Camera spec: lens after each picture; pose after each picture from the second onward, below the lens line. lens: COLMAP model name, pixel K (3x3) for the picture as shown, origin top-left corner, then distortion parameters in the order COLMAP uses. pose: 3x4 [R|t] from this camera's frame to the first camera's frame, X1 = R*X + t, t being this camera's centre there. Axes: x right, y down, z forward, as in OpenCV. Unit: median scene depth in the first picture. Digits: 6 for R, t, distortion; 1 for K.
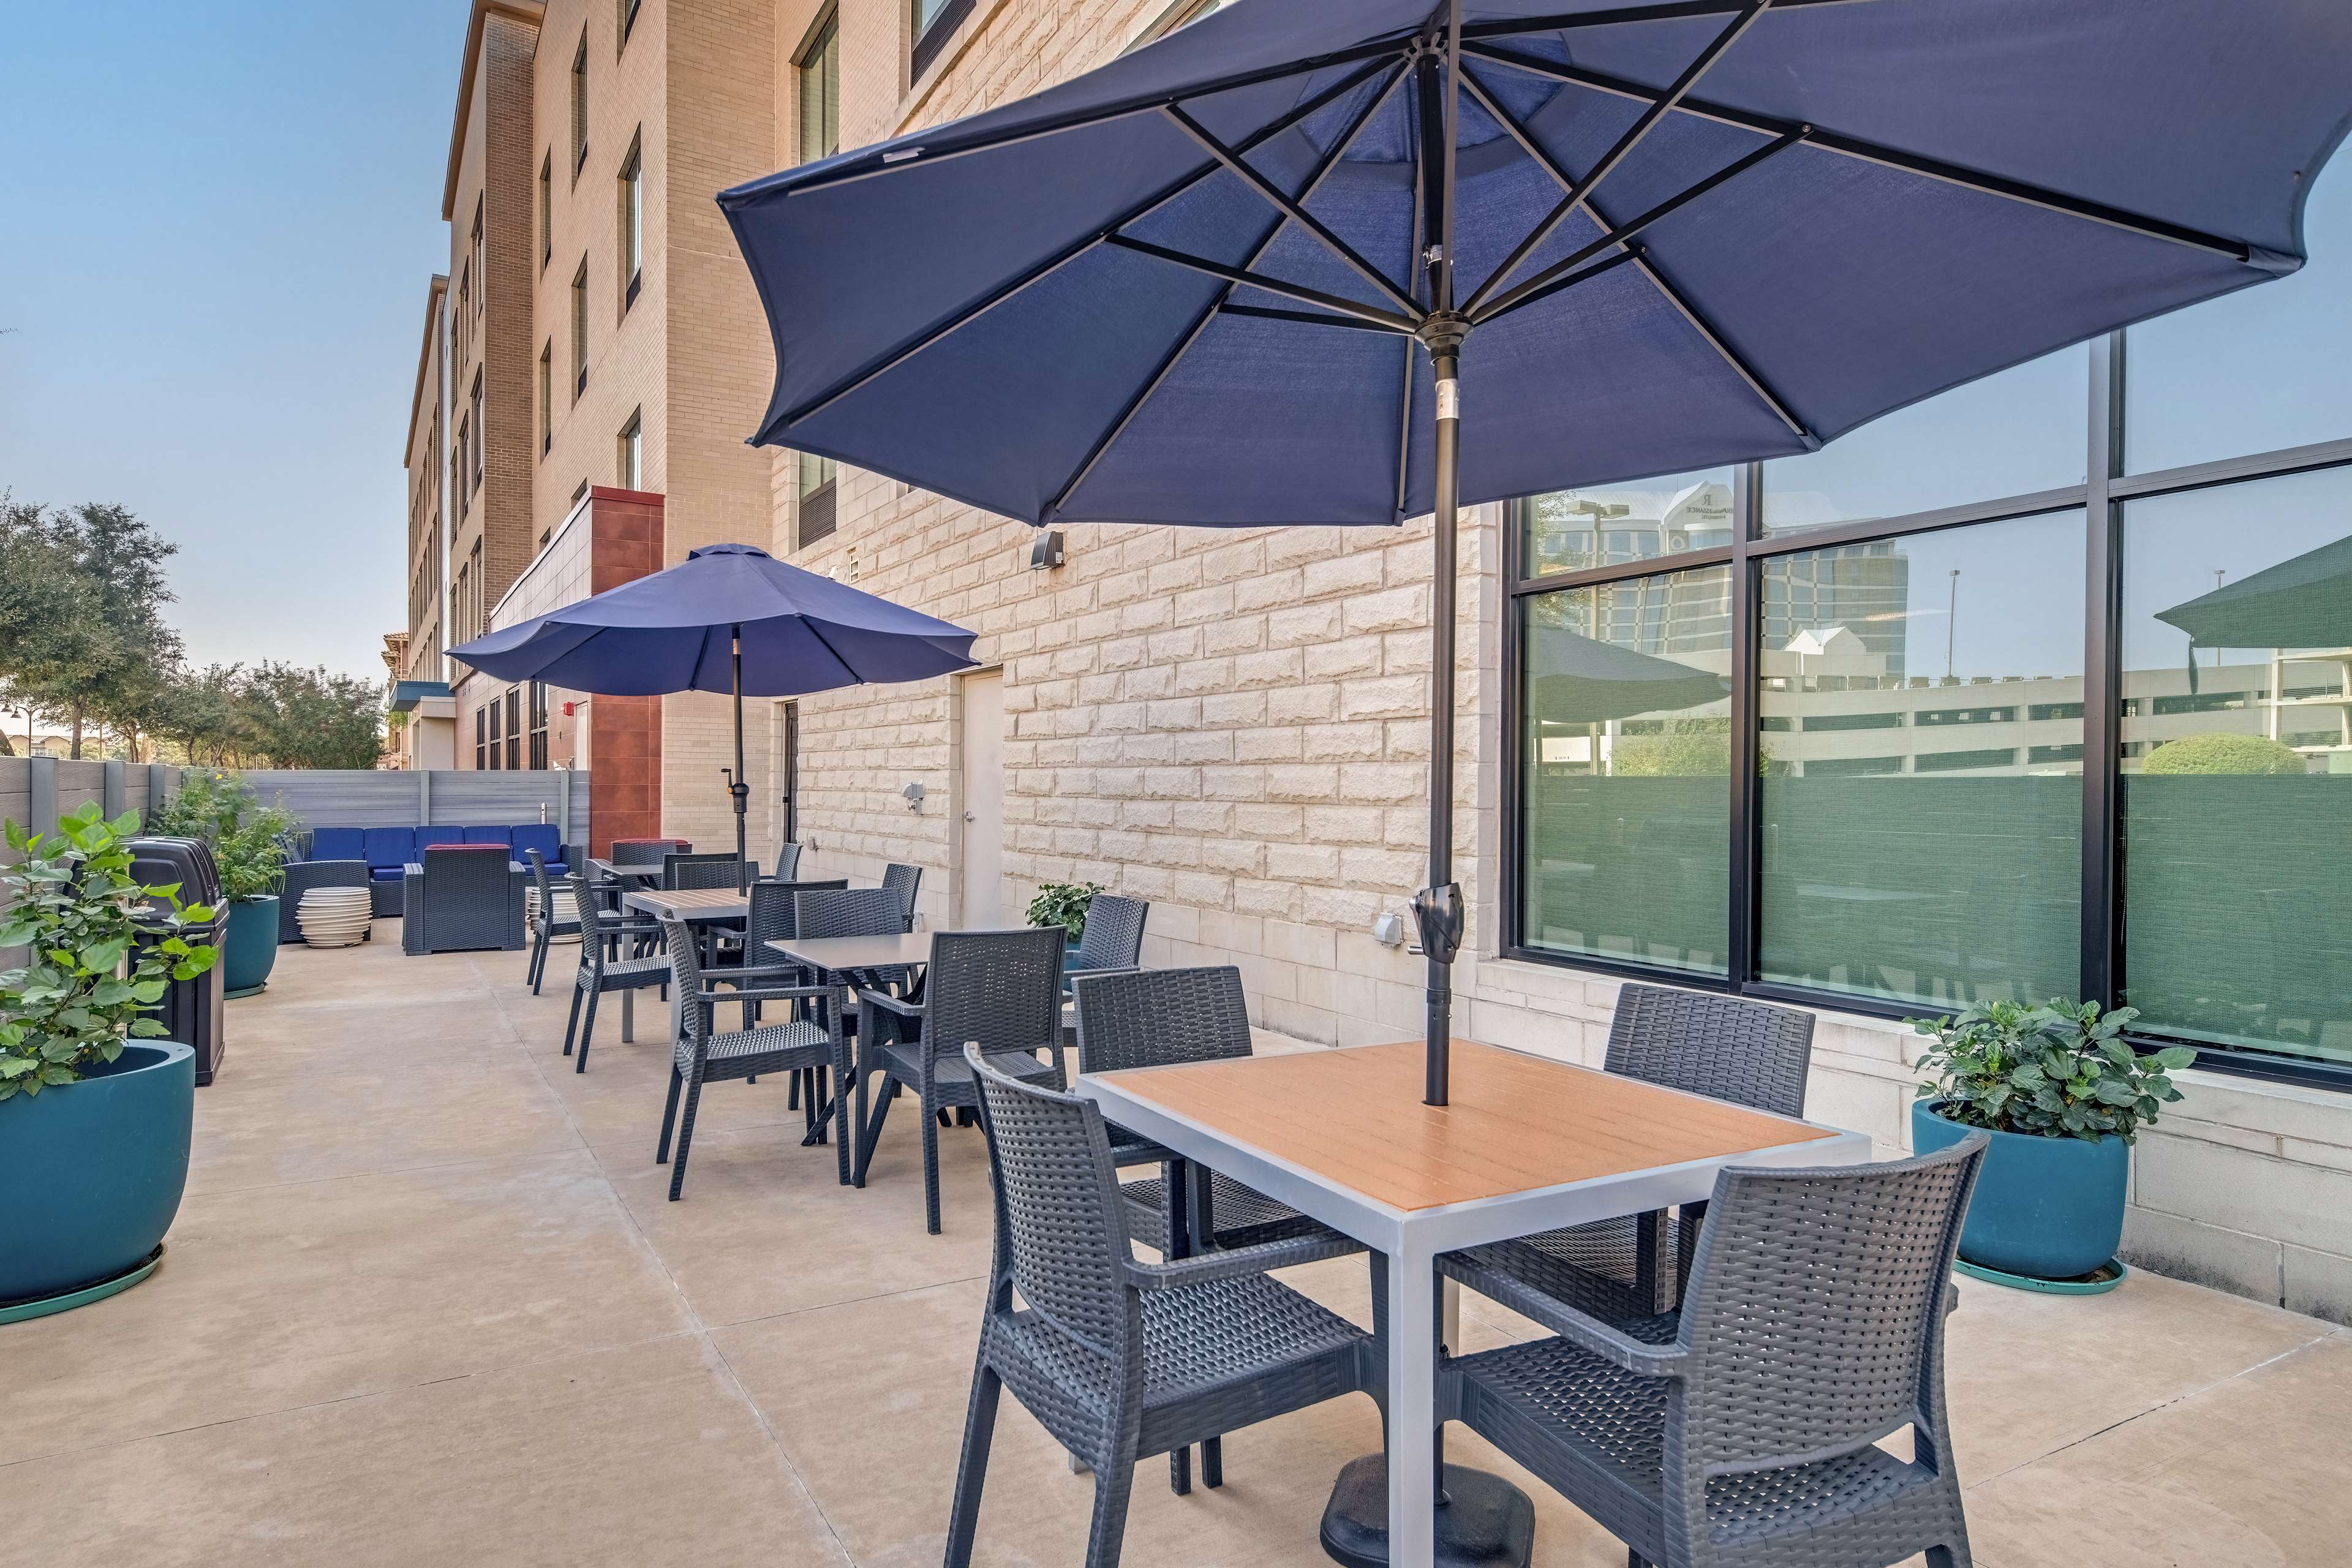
lens RADIAL K [[1235.3, 0, 1166.2], [0, 1235.3, 785.9], [0, 0, 1]] dist [0.010731, -0.005014]
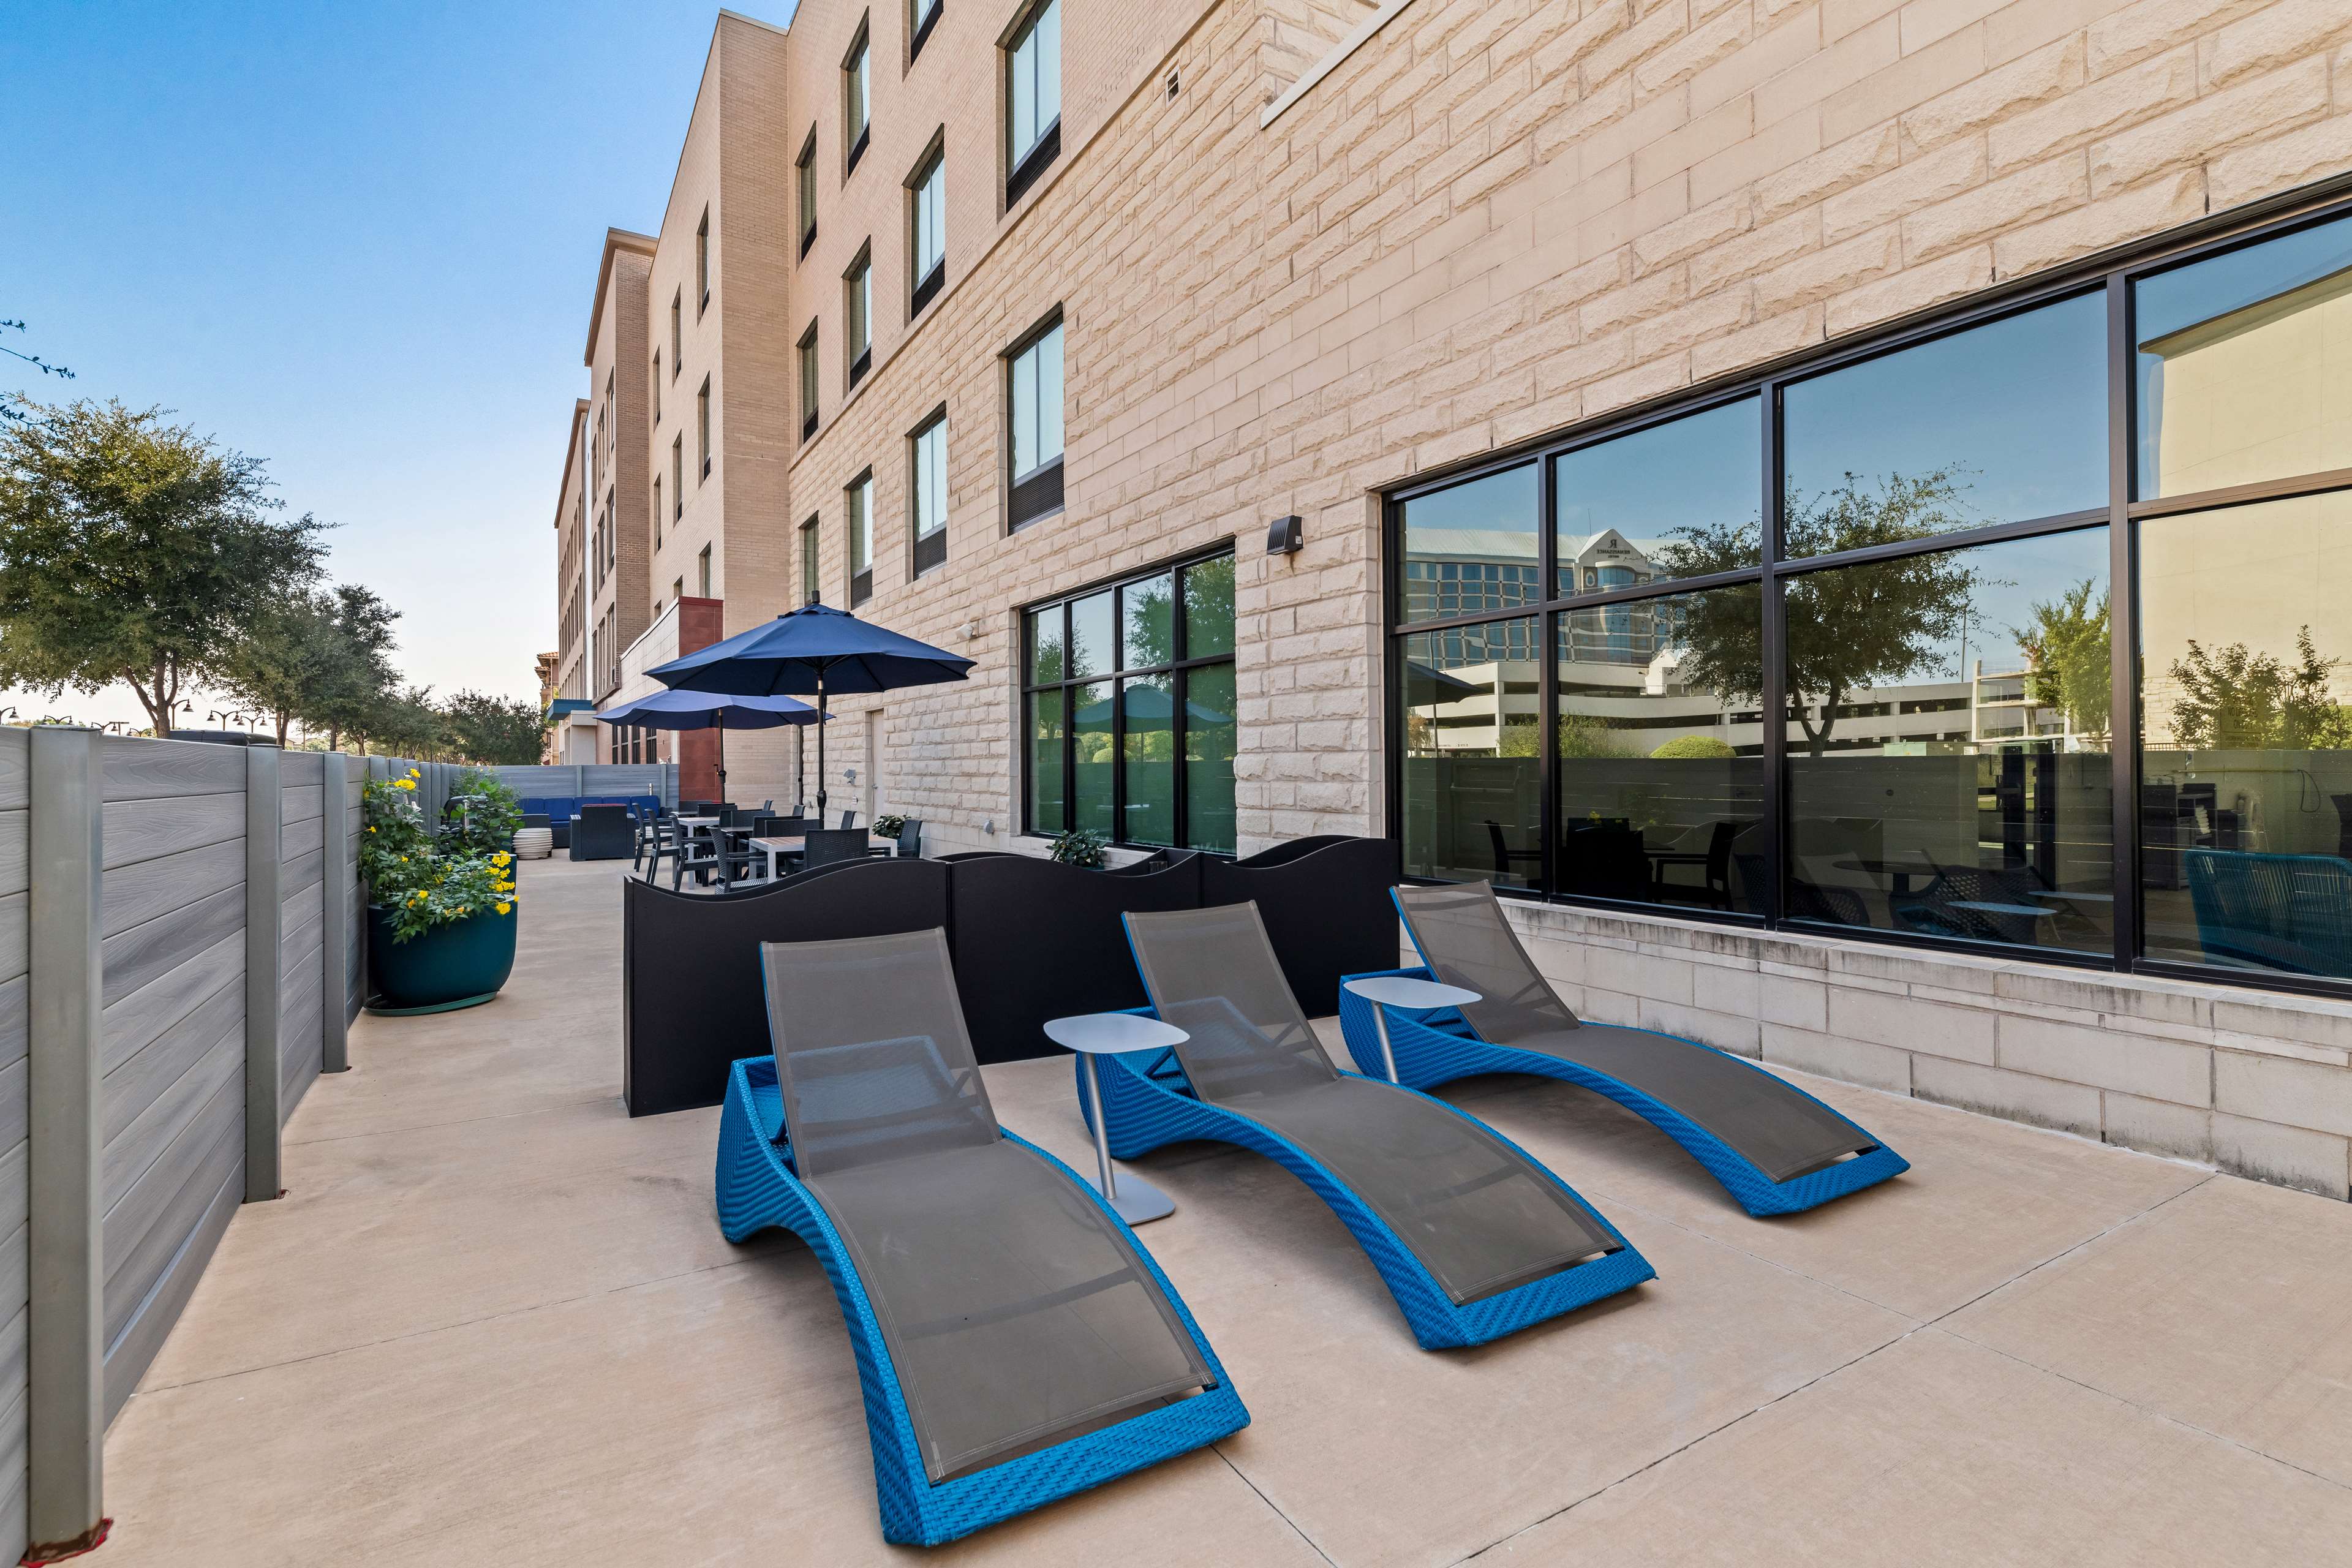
lens RADIAL K [[1133.4, 0, 1313.6], [0, 1133.4, 771.6], [0, 0, 1]] dist [0.014886, -0.009443]
pose [[0.999107, -0.007868, 0.041502, 0.227203], [0.007914, 0.999968, -0.000951, 0.004504], [-0.041493, 0.001279, 0.999138, -0.398169]]
